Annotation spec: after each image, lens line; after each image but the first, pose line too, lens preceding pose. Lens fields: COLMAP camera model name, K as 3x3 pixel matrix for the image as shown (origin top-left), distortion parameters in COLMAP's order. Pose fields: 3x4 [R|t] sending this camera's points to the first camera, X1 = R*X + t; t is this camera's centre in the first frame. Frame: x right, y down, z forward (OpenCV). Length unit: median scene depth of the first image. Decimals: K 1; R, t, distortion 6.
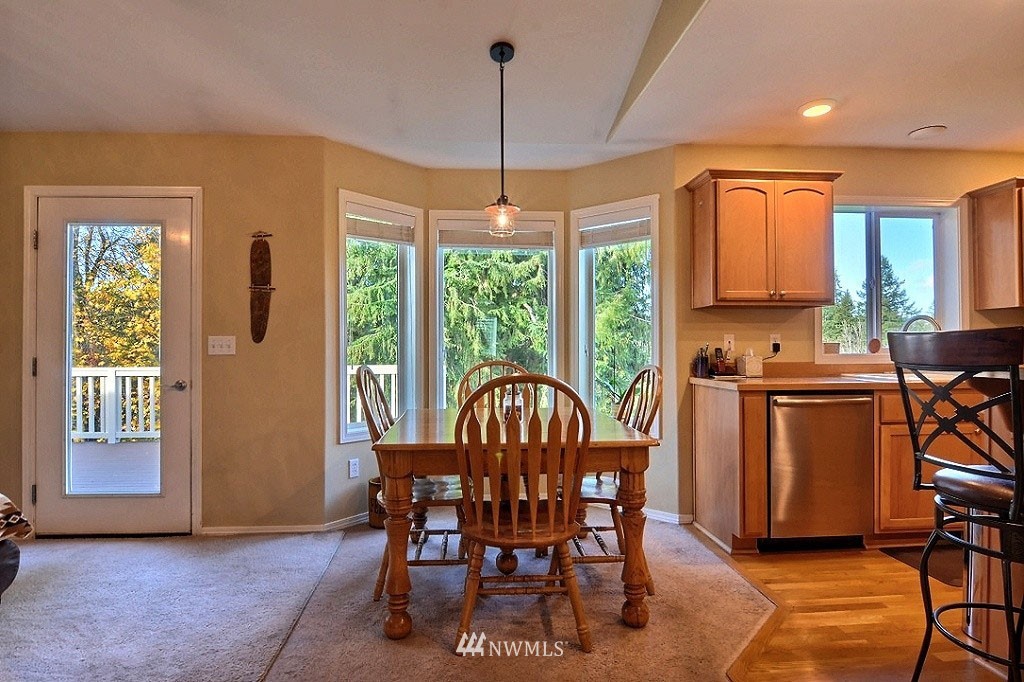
lens RADIAL K [[552.0, 0, 506.1], [0, 552.0, 345.0], [0, 0, 1]] dist [-0.007377, -0.008500]
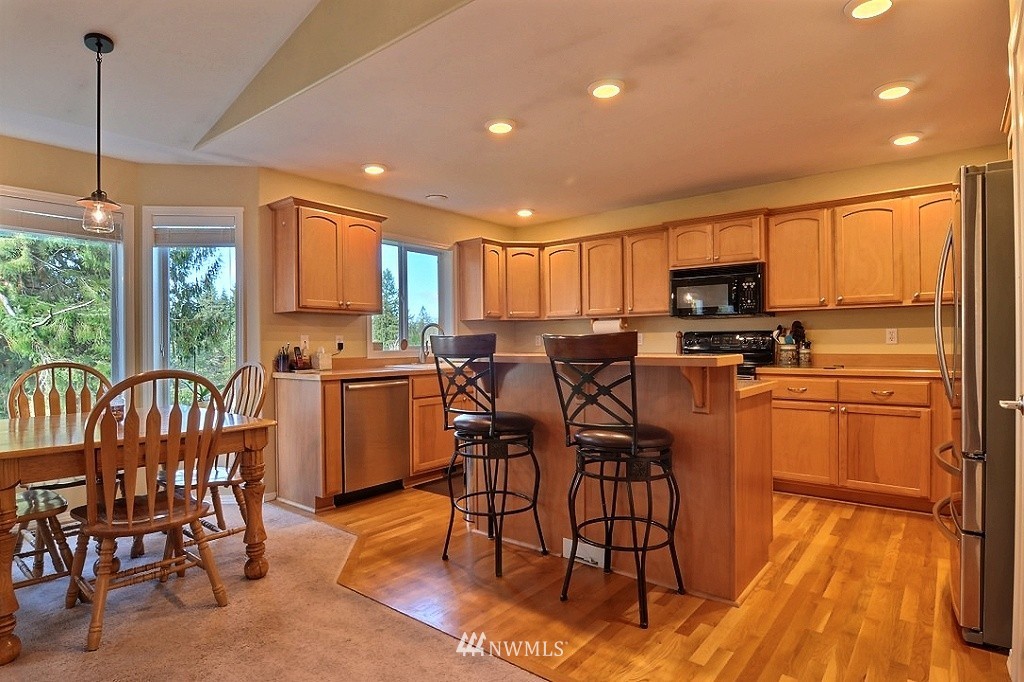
lens RADIAL K [[552.0, 0, 505.9], [0, 552.0, 345.5], [0, 0, 1]] dist [-0.007377, -0.008500]
pose [[0.686686, -0.004594, 0.726940, -0.229618], [0.003104, 0.999989, 0.003388, -0.000088], [-0.726948, -0.000070, 0.686693, -0.192274]]
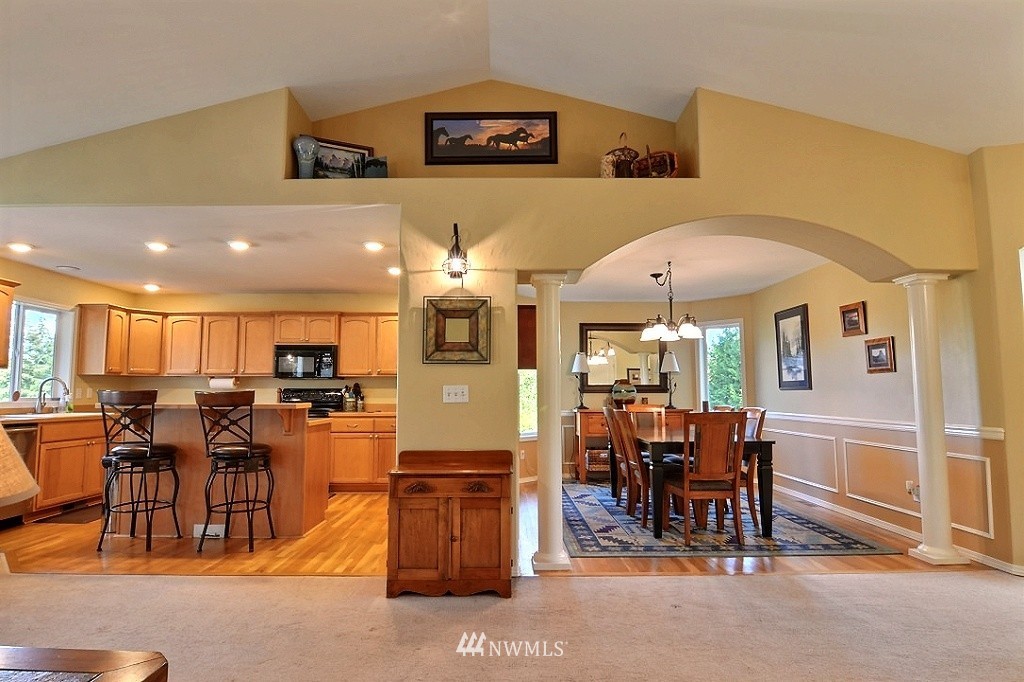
lens RADIAL K [[552.0, 0, 506.1], [0, 552.0, 344.7], [0, 0, 1]] dist [-0.007377, -0.008500]
pose [[0.068668, 0.093574, 0.993242, -1.022283], [-0.002783, 0.995606, -0.093604, -0.003156], [-0.997636, 0.003663, 0.068627, -0.594599]]
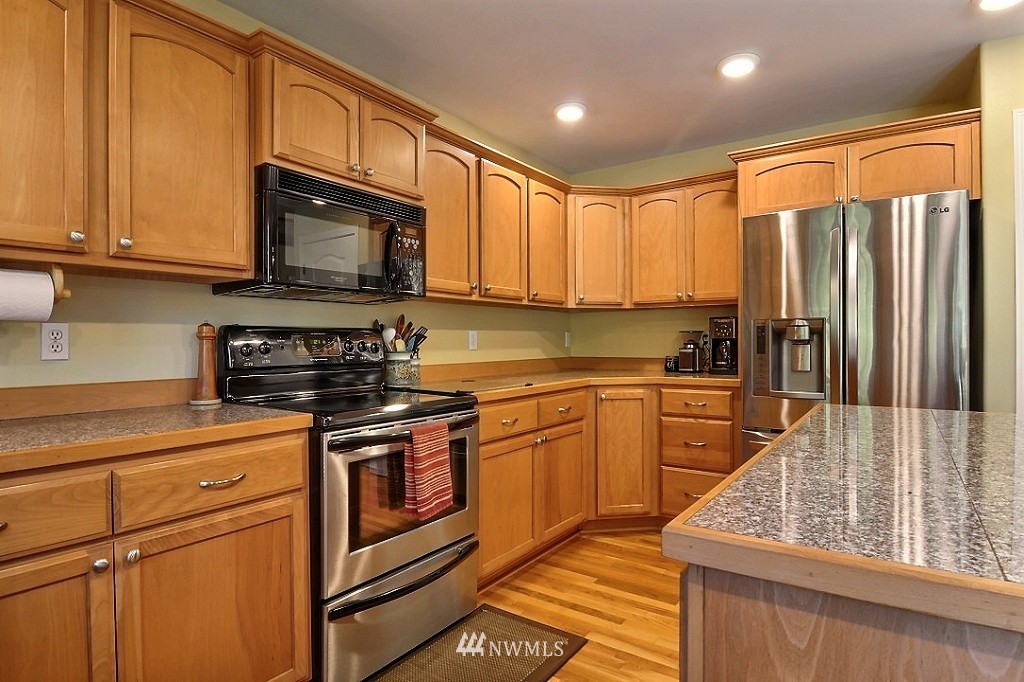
lens RADIAL K [[552.0, 0, 513.0], [0, 552.0, 342.2], [0, 0, 1]] dist [-0.007377, -0.008500]
pose [[-0.779916, -0.003535, 0.625875, 0.805438], [-0.000119, 0.999985, 0.005500, -0.018914], [-0.625885, 0.004215, -0.779904, 1.030932]]
